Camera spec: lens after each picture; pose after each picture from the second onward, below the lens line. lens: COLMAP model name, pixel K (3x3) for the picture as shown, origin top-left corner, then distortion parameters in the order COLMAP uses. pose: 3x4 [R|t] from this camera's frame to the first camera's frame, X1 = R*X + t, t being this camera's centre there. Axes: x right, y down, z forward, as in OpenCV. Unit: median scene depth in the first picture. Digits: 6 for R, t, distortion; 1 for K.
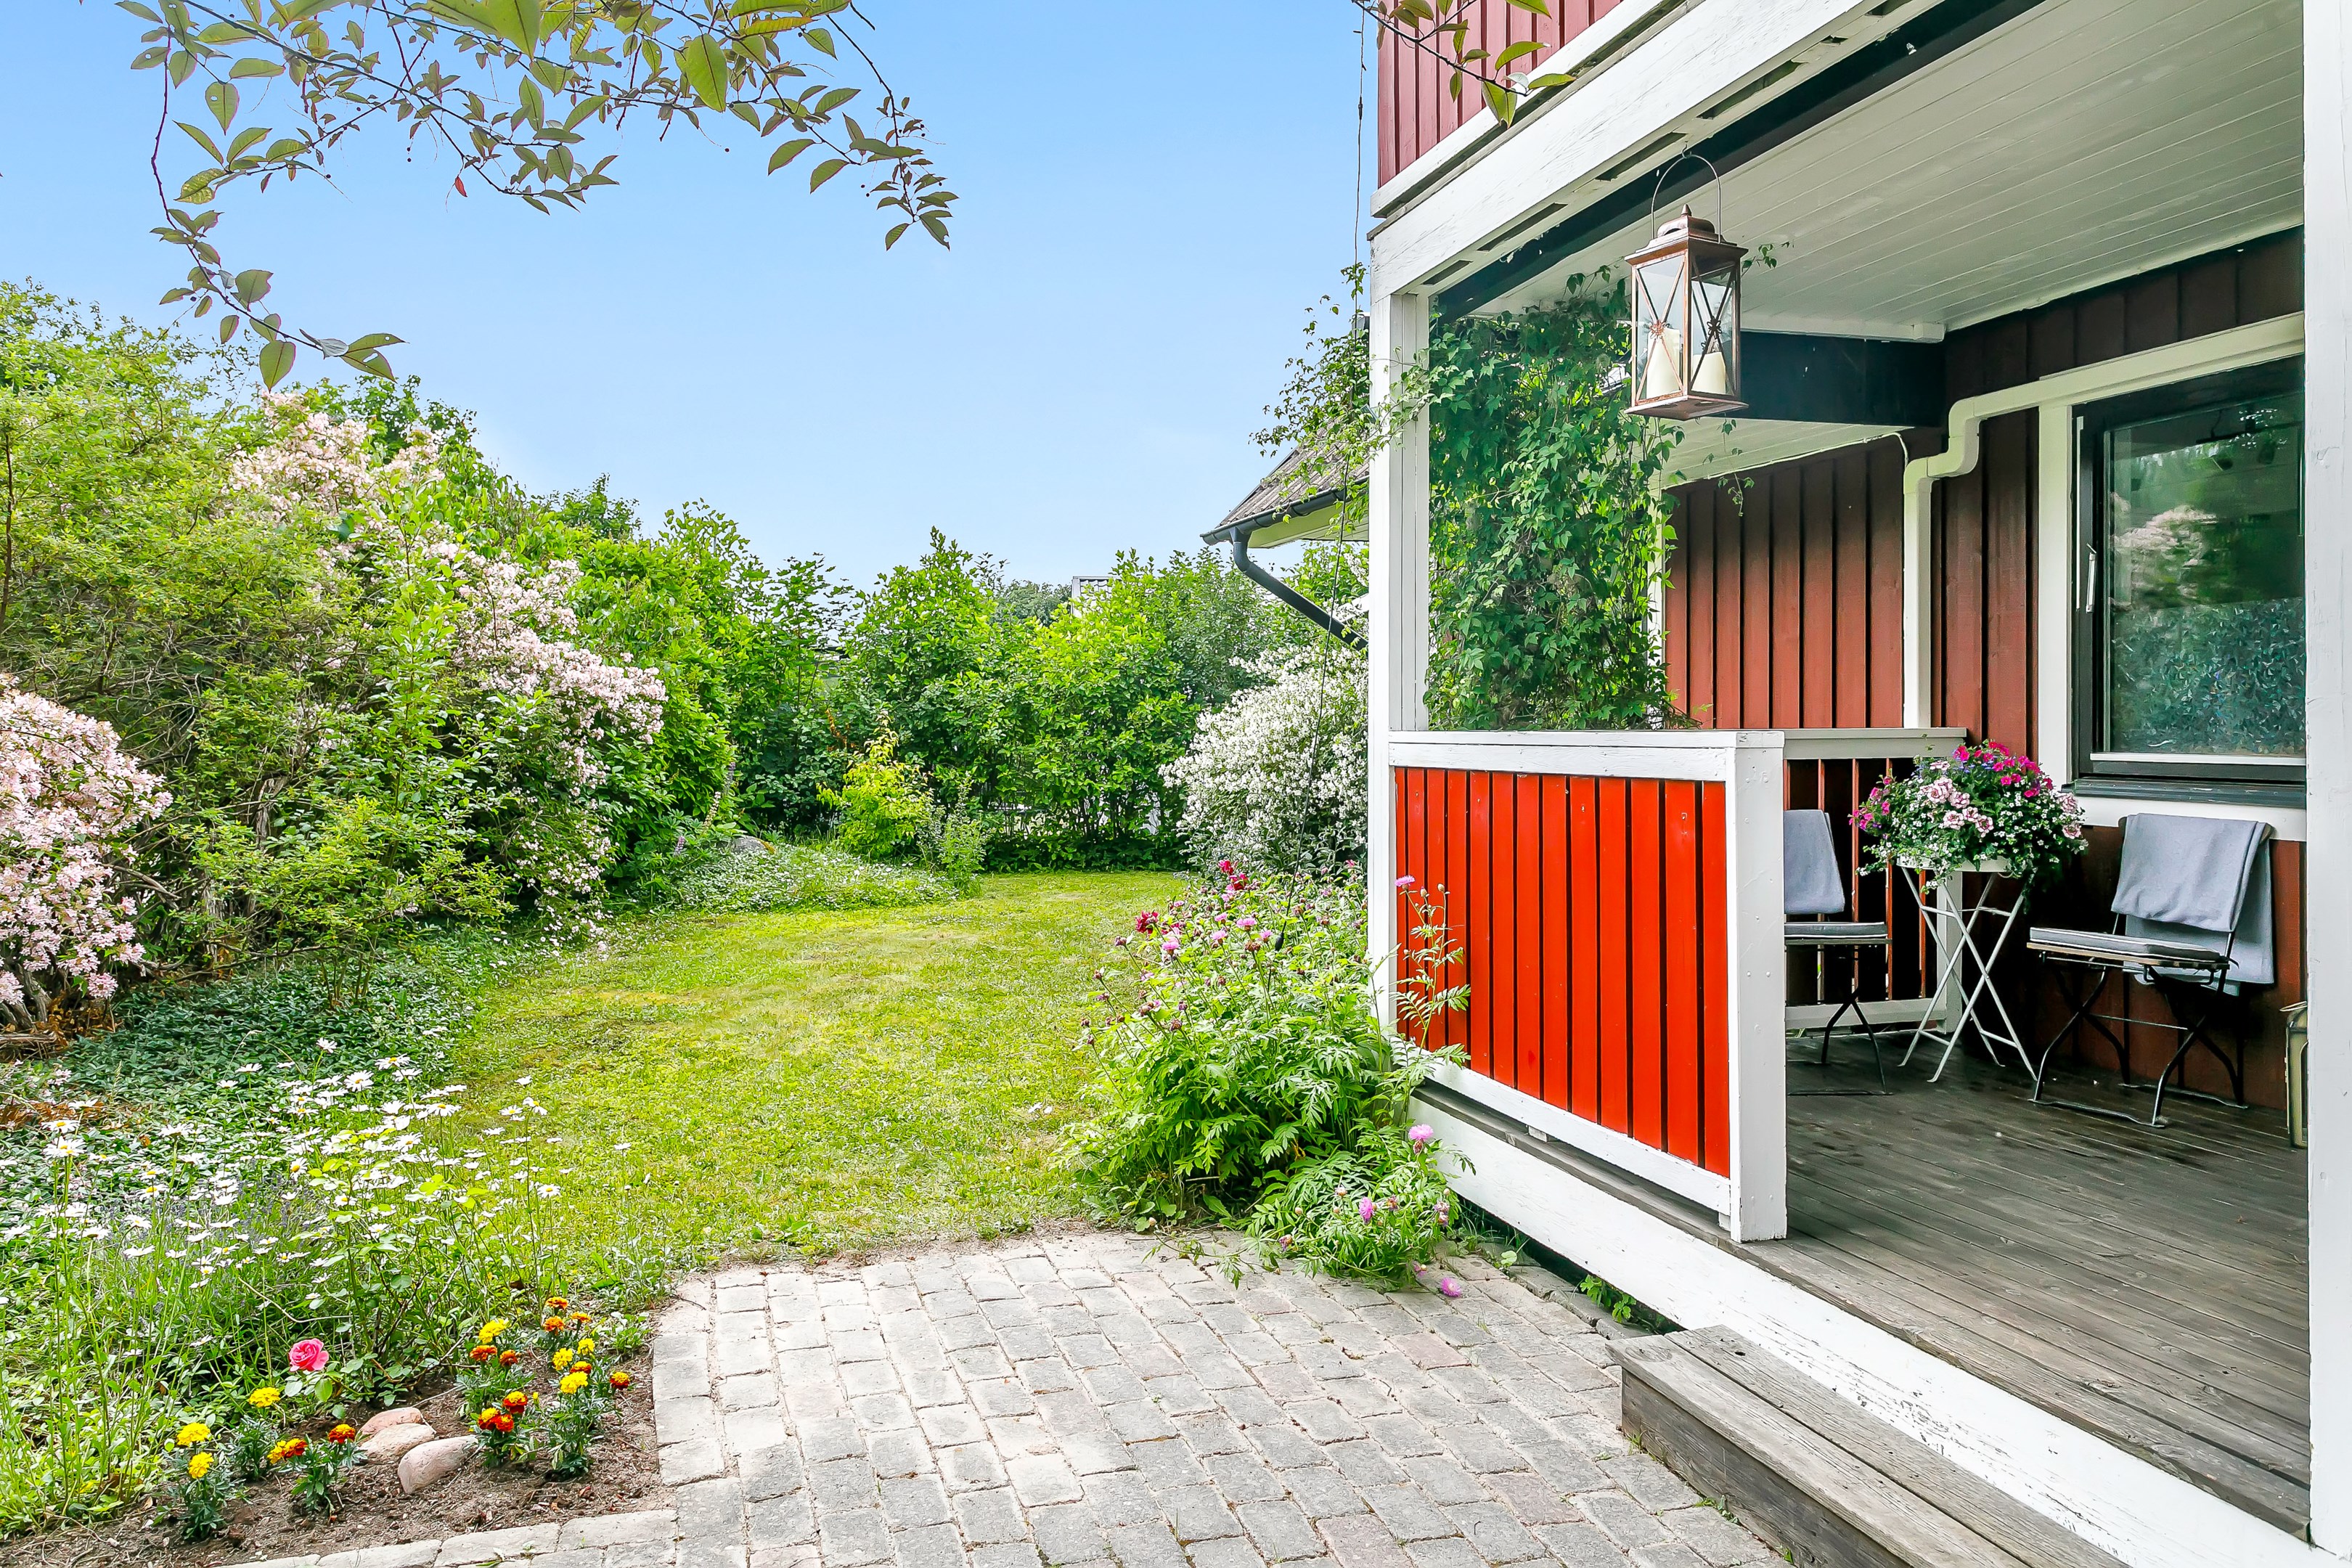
lens RADIAL K [[1661.5, 0, 1165.4], [0, 1661.5, 771.0], [0, 0, 1]] dist [0.010586, 0.001205]
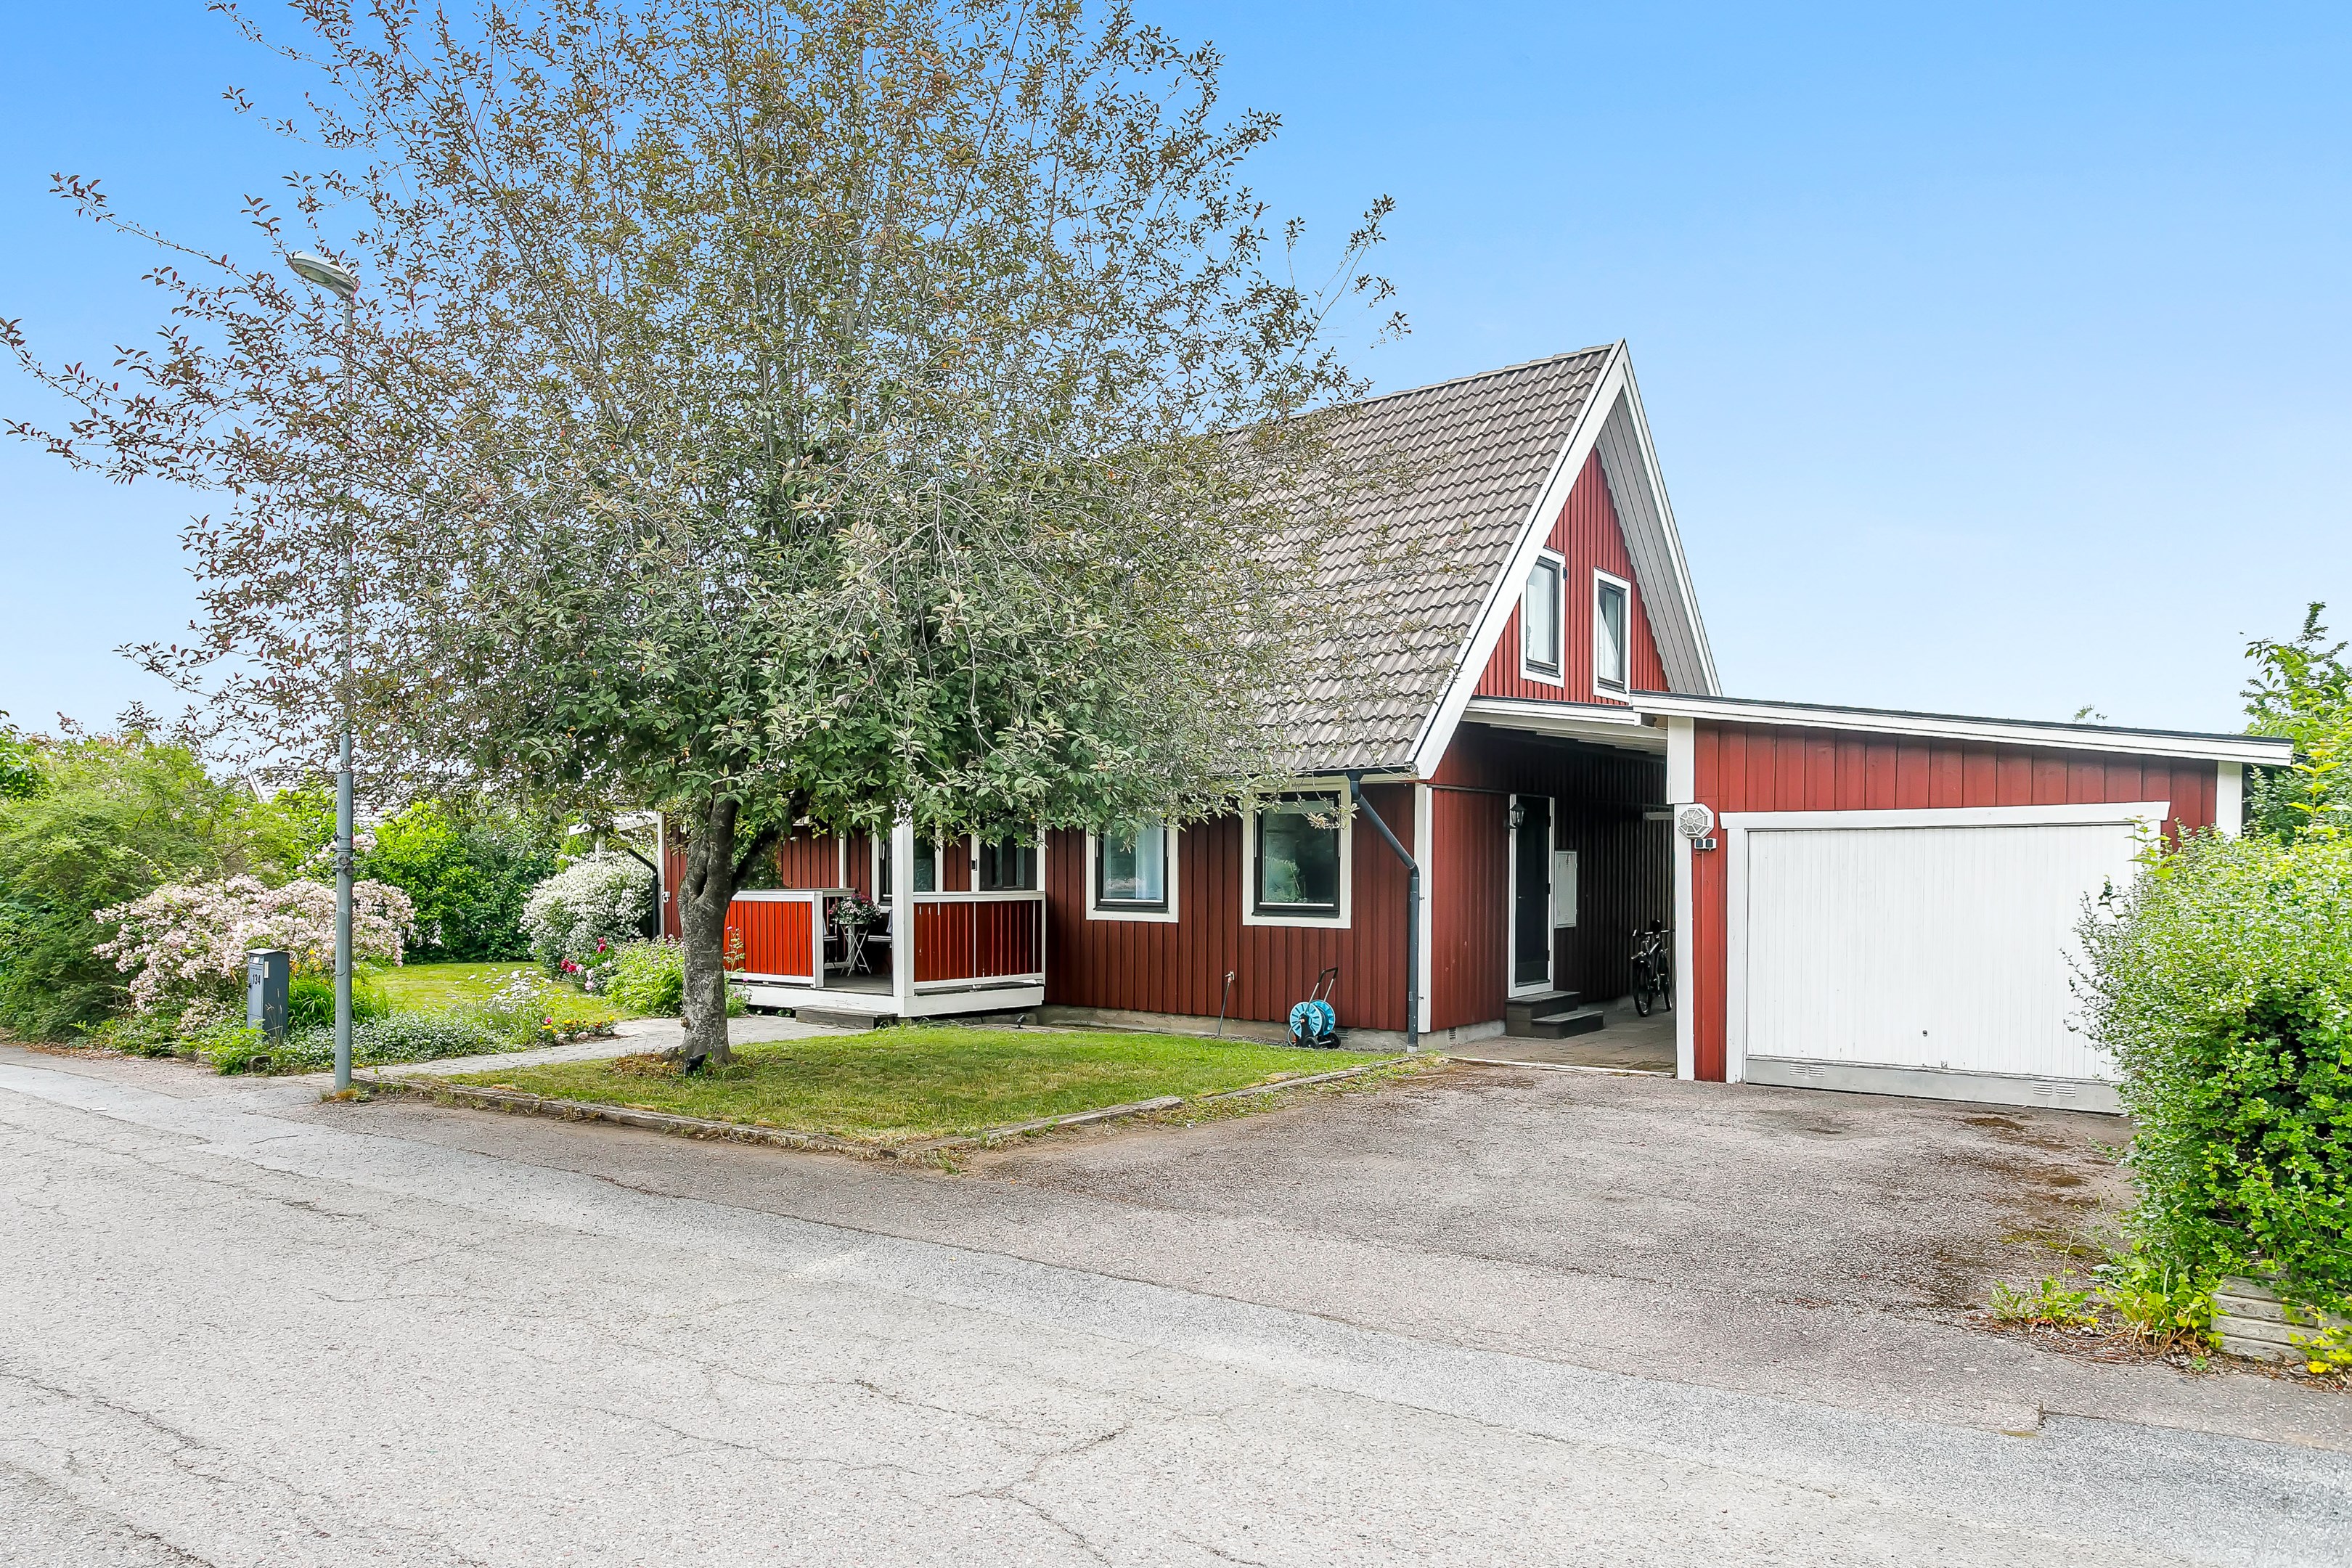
lens RADIAL K [[1453.0, 0, 1169.6], [0, 1453.0, 780.4], [0, 0, 1]] dist [-0.001347, 0.000014]
pose [[0.792499, 0.037819, 0.608699, -1.085697], [0.015216, 0.996539, -0.081727, 0.011130], [-0.609683, 0.074030, 0.789181, -2.296873]]
